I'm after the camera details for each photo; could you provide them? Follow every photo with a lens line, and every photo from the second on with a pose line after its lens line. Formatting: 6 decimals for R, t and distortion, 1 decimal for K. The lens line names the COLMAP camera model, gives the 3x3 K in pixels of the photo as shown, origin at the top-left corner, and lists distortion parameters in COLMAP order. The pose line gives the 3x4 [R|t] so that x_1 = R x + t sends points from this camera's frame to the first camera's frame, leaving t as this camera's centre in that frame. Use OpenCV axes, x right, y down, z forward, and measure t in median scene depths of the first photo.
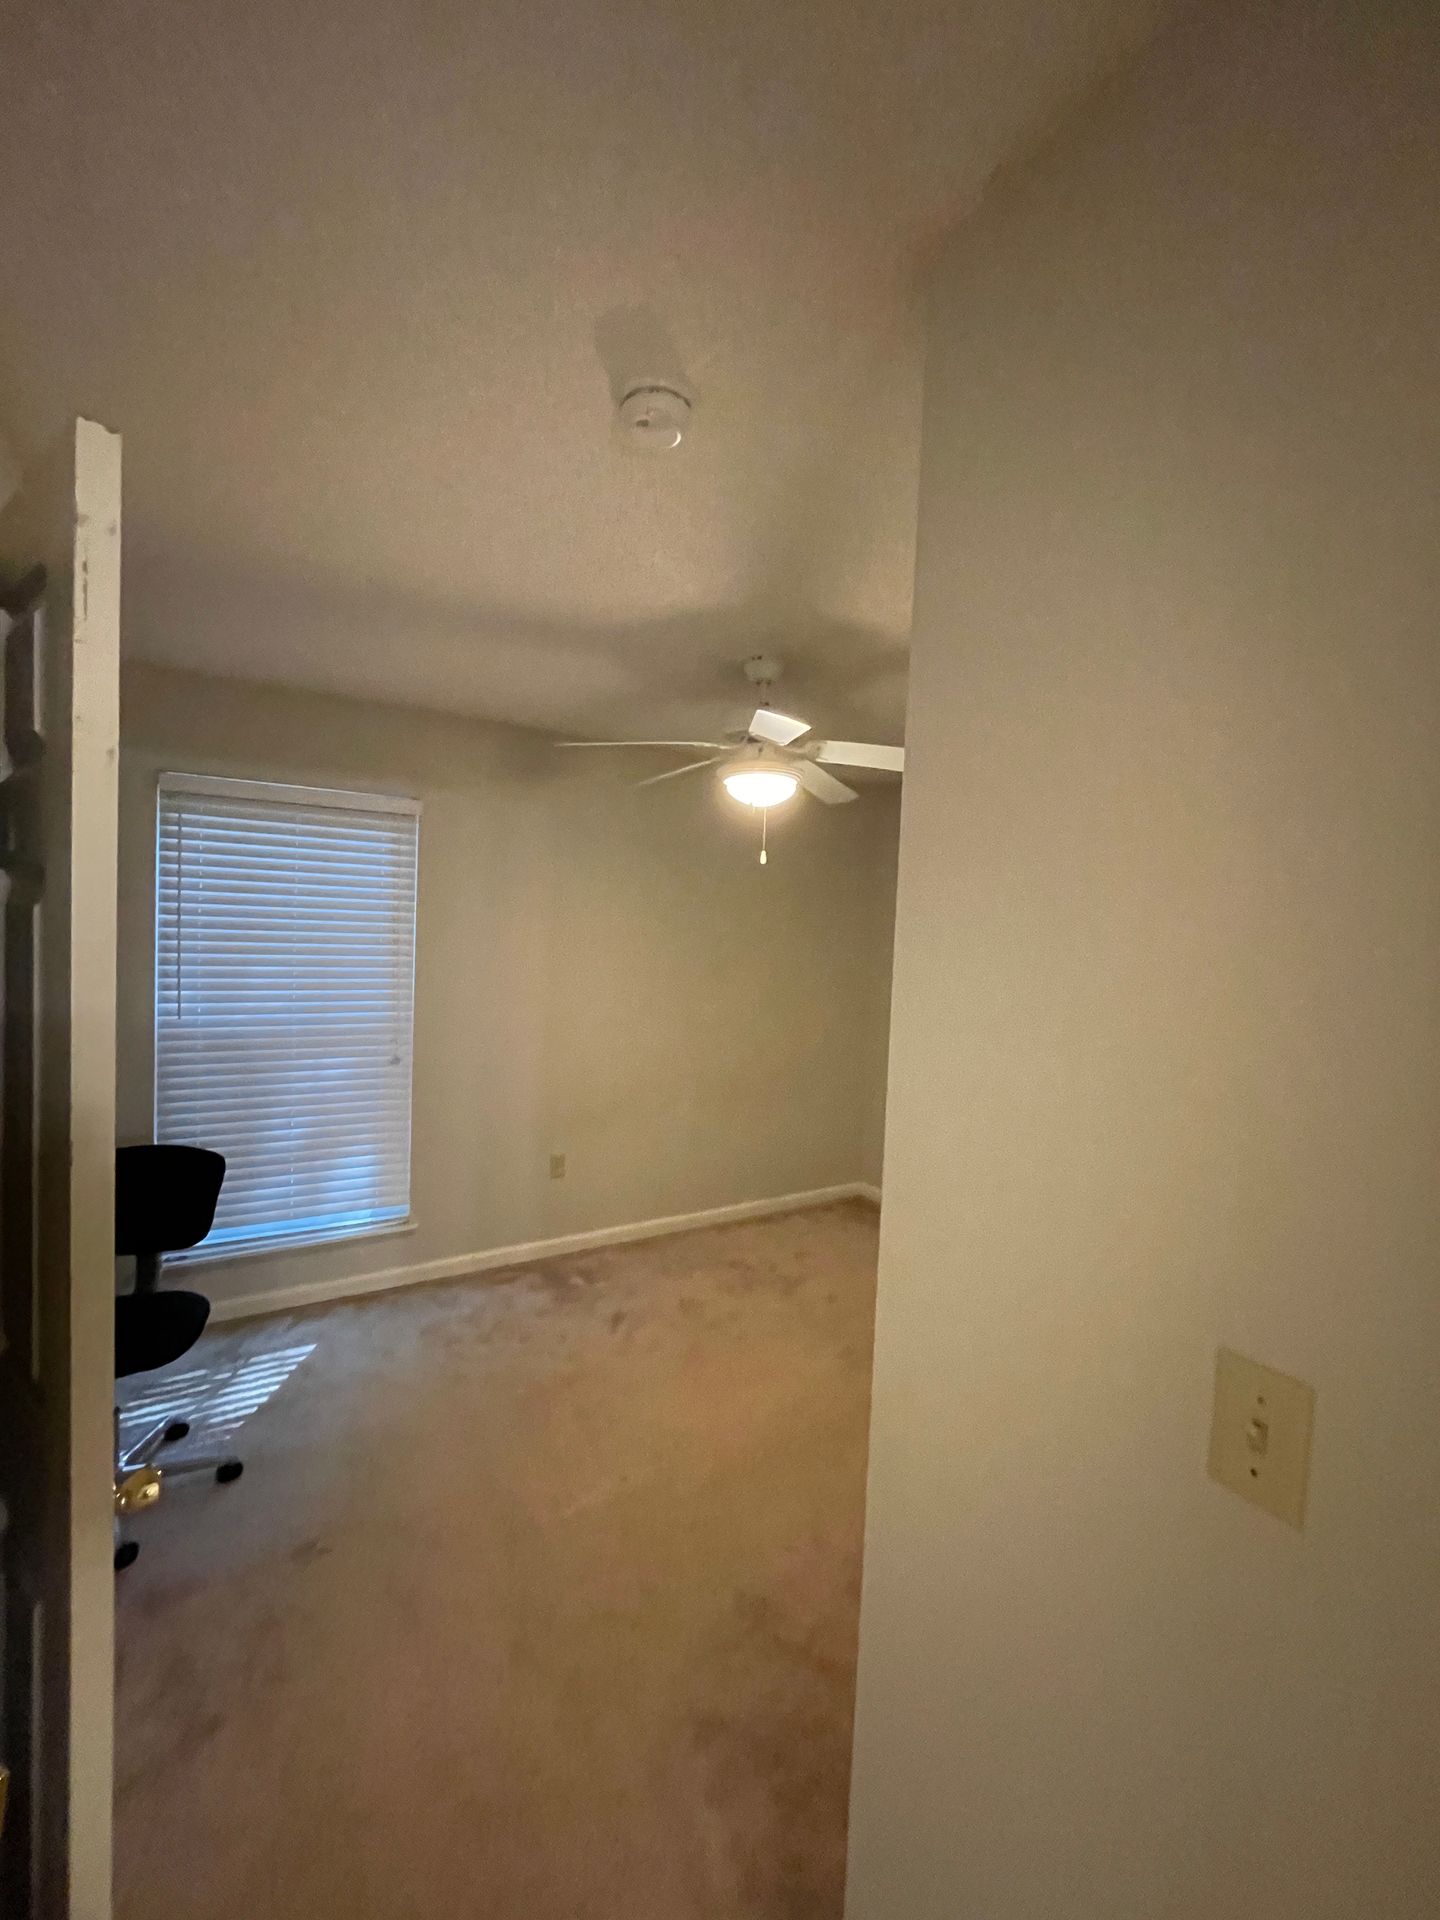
lens RADIAL K [[777.5, 0, 725.1], [0, 777.5, 962.3], [0, 0, 1]] dist [0.001609, -0.000972]
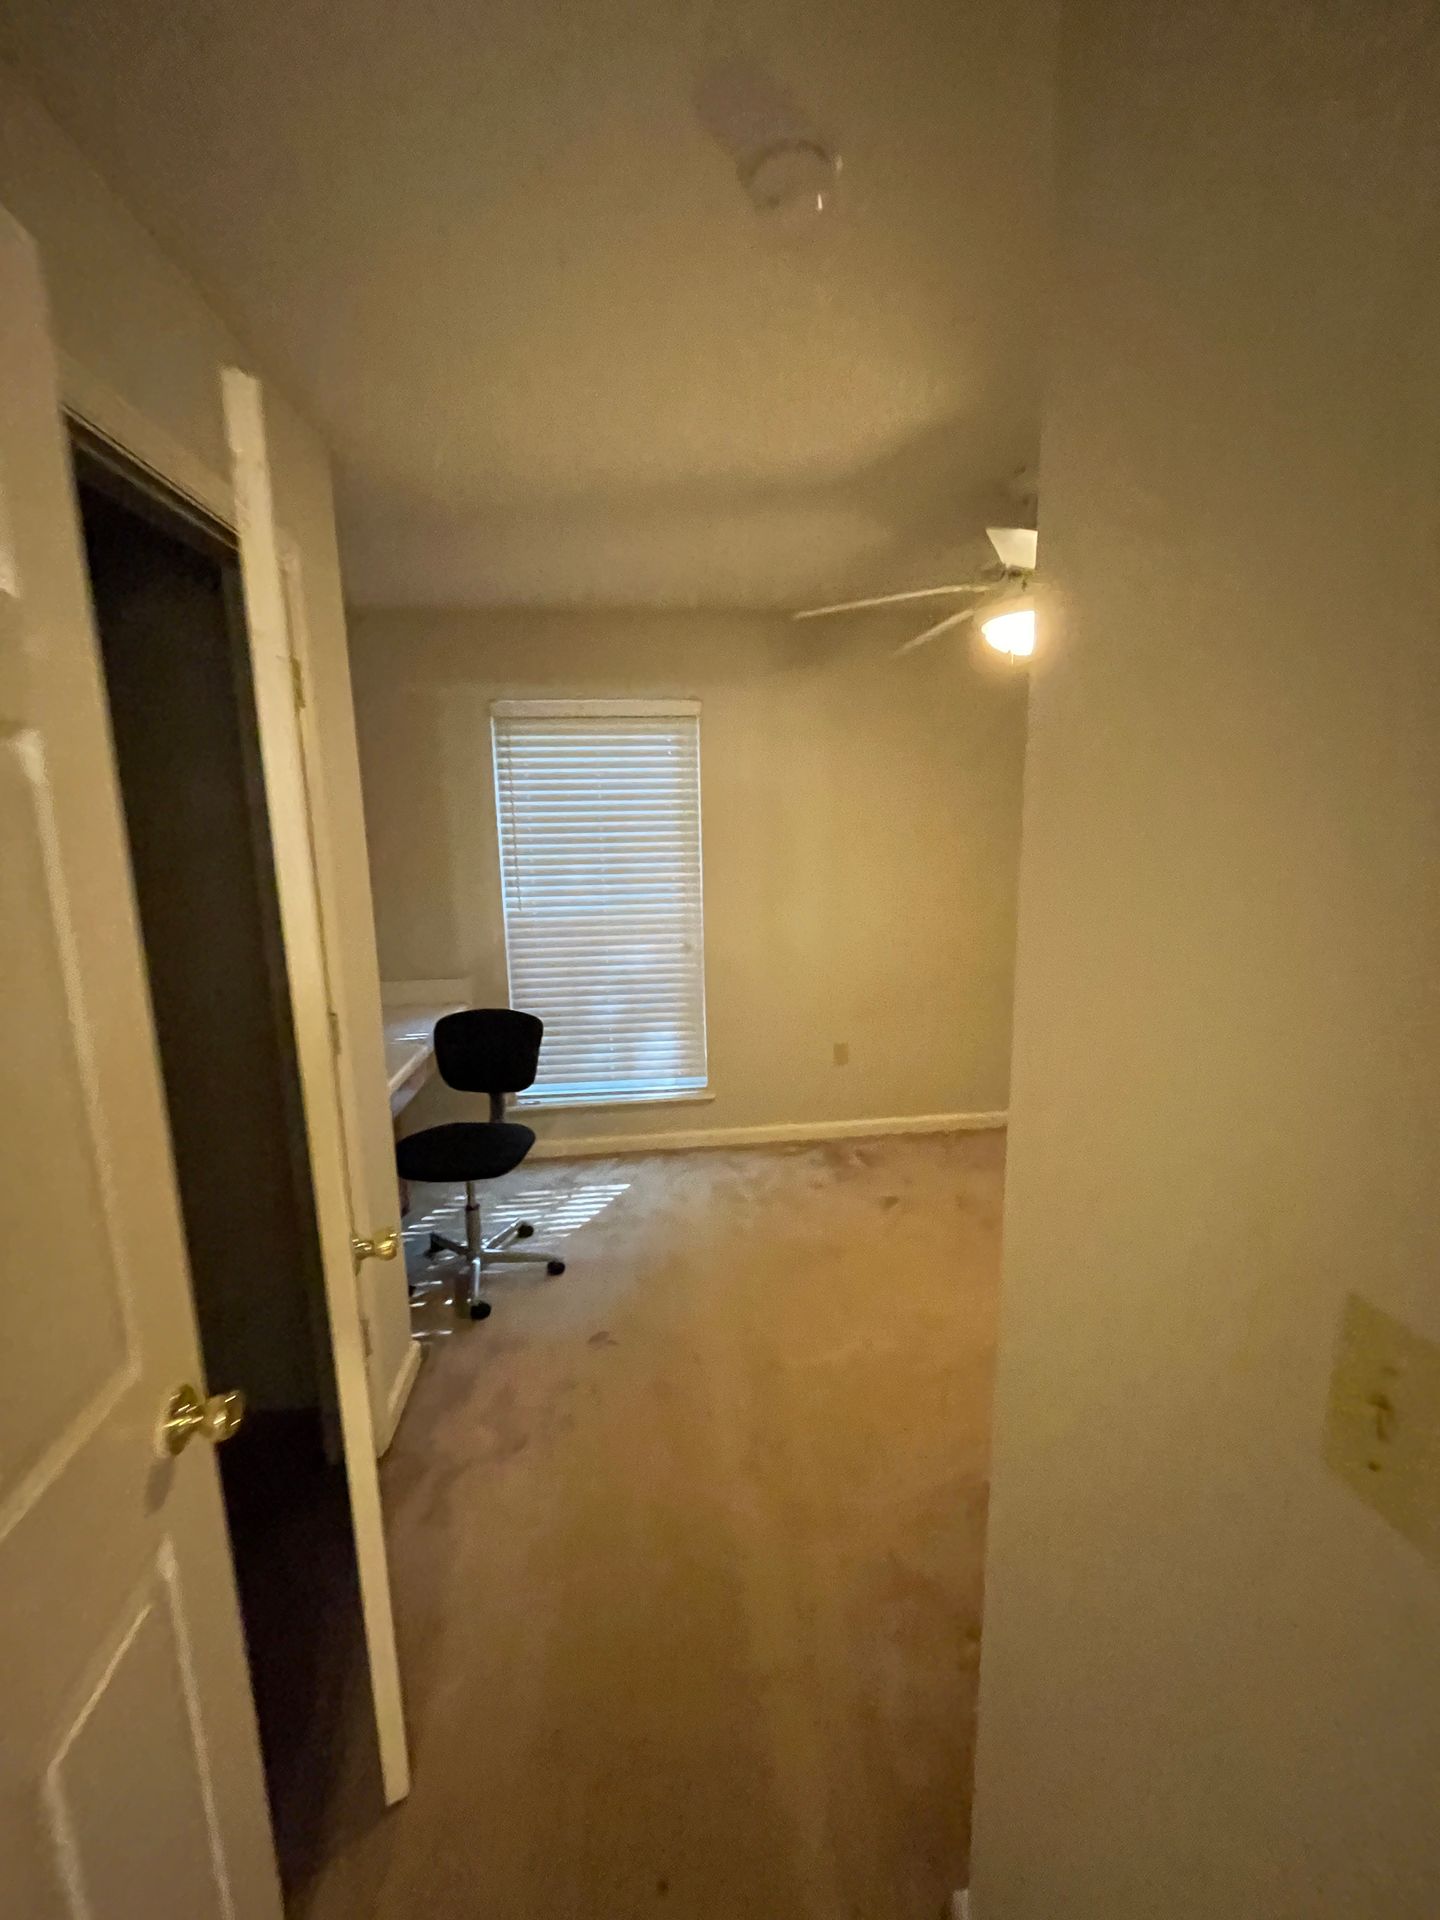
lens RADIAL K [[777.5, 0, 725.1], [0, 777.5, 962.3], [0, 0, 1]] dist [0.001609, -0.000972]
pose [[0.906242, 0.017384, -0.422401, 0.096014], [0.035780, 0.992415, 0.117609, 0.021594], [0.421242, -0.121696, 0.898747, 0.037486]]
